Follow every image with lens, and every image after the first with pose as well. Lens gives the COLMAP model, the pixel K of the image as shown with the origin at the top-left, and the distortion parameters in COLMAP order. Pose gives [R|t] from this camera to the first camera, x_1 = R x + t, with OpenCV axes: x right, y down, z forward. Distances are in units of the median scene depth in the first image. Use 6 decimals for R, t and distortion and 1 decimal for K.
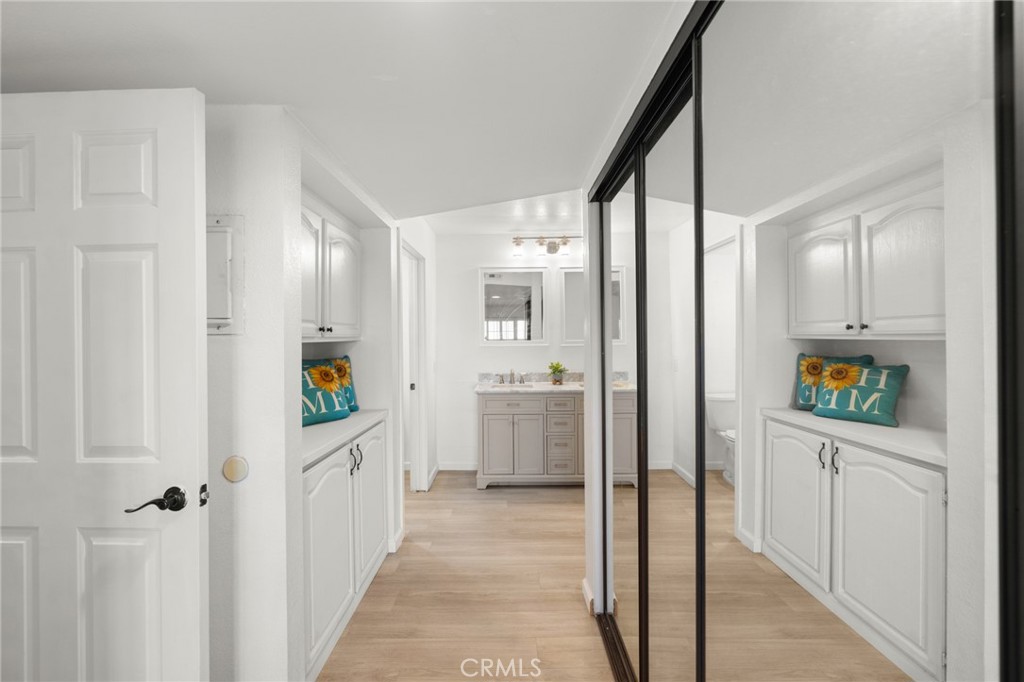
lens RADIAL K [[426.1, 0, 504.9], [0, 426.1, 335.6], [0, 0, 1]] dist [0.001215, -0.000043]
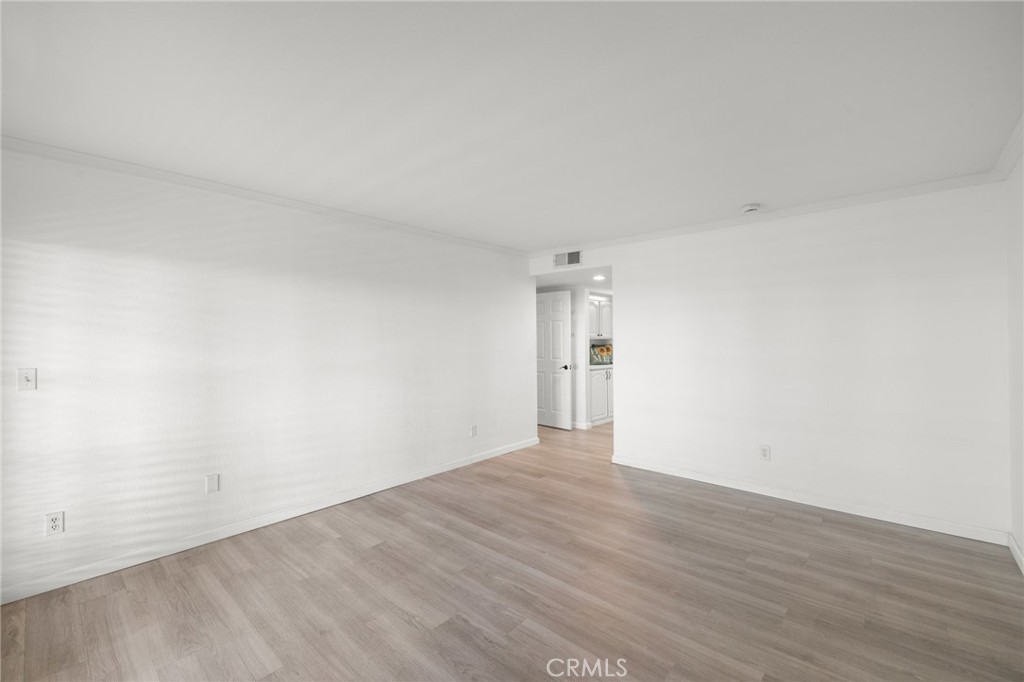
lens RADIAL K [[426.1, 0, 504.9], [0, 426.1, 335.6], [0, 0, 1]] dist [0.001215, -0.000043]
pose [[0.744547, 0.003069, -0.667563, 2.149890], [-0.001036, 0.999994, 0.003442, -0.035752], [0.667569, -0.001871, 0.744545, -3.378776]]
